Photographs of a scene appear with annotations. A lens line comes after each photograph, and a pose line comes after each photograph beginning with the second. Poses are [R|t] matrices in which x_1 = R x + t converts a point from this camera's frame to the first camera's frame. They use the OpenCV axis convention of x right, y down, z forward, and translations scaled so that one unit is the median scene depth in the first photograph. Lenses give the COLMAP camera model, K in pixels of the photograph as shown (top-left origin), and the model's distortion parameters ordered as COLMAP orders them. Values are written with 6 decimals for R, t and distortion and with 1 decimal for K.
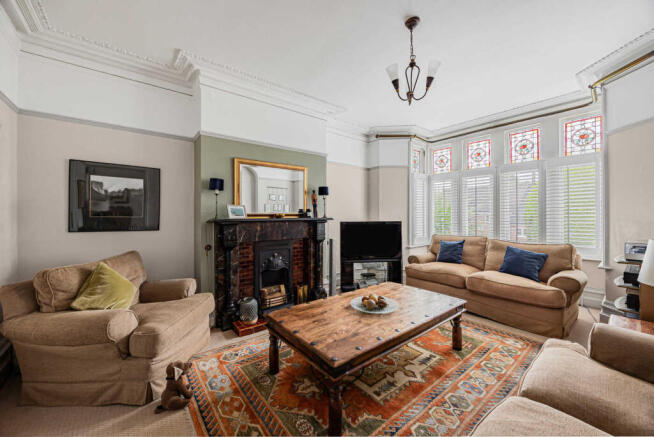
lens RADIAL K [[251.2, 0, 327.9], [0, 251.2, 213.6], [0, 0, 1]] dist [-0.012822, 0.000315]
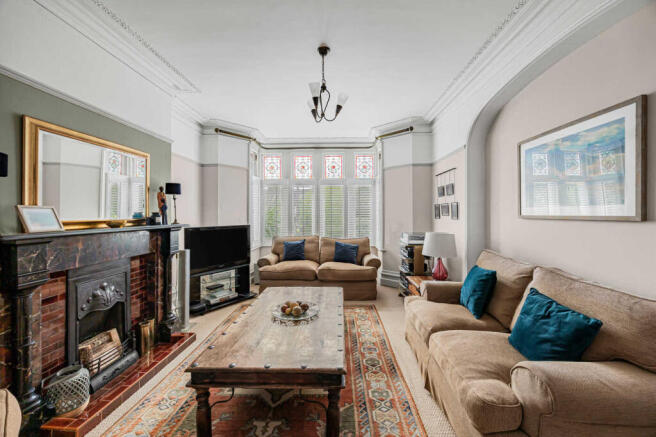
lens RADIAL K [[252.0, 0, 333.5], [0, 252.0, 214.2], [0, 0, 1]] dist [-0.012822, 0.000315]
pose [[0.635348, 0.002459, 0.772222, -0.303117], [-0.005003, 0.999987, 0.000932, -0.016673], [-0.772210, -0.004455, 0.635352, 0.146381]]
